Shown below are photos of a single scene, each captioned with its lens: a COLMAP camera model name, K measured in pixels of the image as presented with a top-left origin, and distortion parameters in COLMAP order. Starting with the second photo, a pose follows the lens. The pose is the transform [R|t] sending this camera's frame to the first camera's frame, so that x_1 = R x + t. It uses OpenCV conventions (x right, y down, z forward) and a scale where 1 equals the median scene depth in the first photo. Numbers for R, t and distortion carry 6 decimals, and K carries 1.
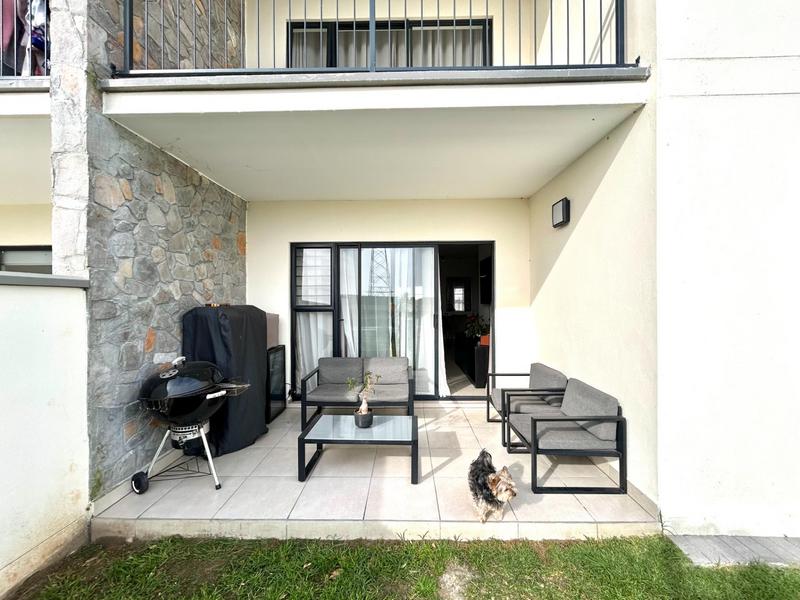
lens RADIAL K [[320.0, 0, 400.0], [0, 320.0, 300.0], [0, 0, 1]] dist [0.005340, -0.000128]
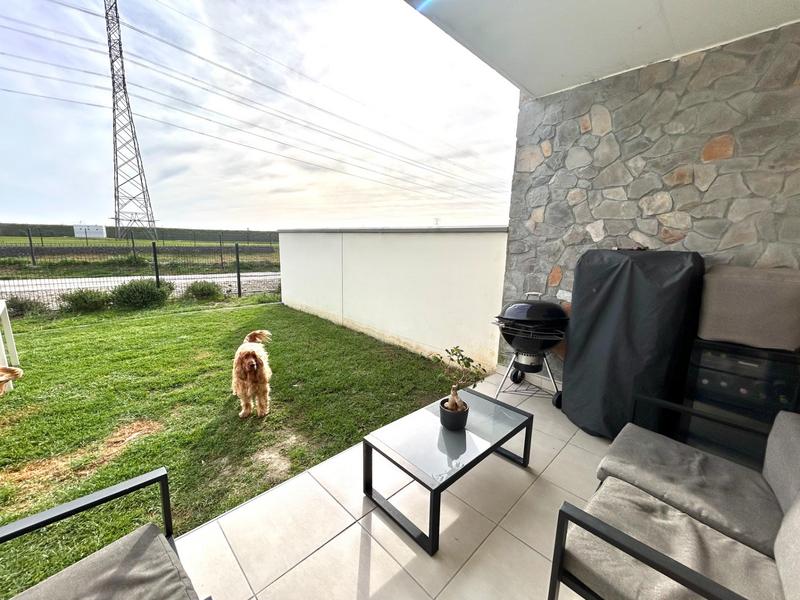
lens RADIAL K [[320.0, 0, 400.0], [0, 320.0, 300.0], [0, 0, 1]] dist [0.005340, -0.000128]
pose [[-0.694023, 0.109746, -0.711540, 0.420728], [-0.030888, 0.982865, 0.181722, 0.016114], [0.719290, 0.148097, -0.678740, 1.356631]]
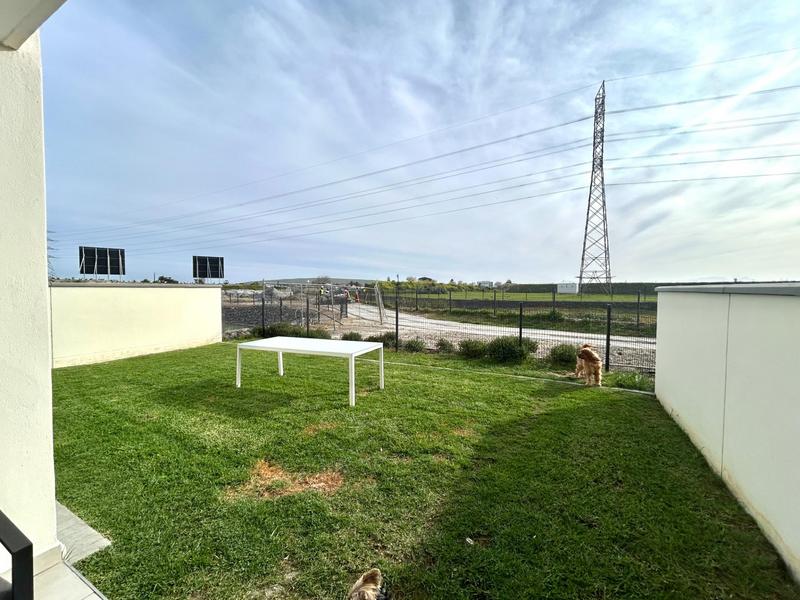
lens RADIAL K [[320.0, 0, 400.0], [0, 320.0, 300.0], [0, 0, 1]] dist [0.005340, -0.000128]
pose [[-0.898600, -0.018328, 0.438385, -0.296100], [-0.000510, 0.999170, 0.040729, -0.041774], [-0.438768, 0.036376, -0.897864, 1.044077]]
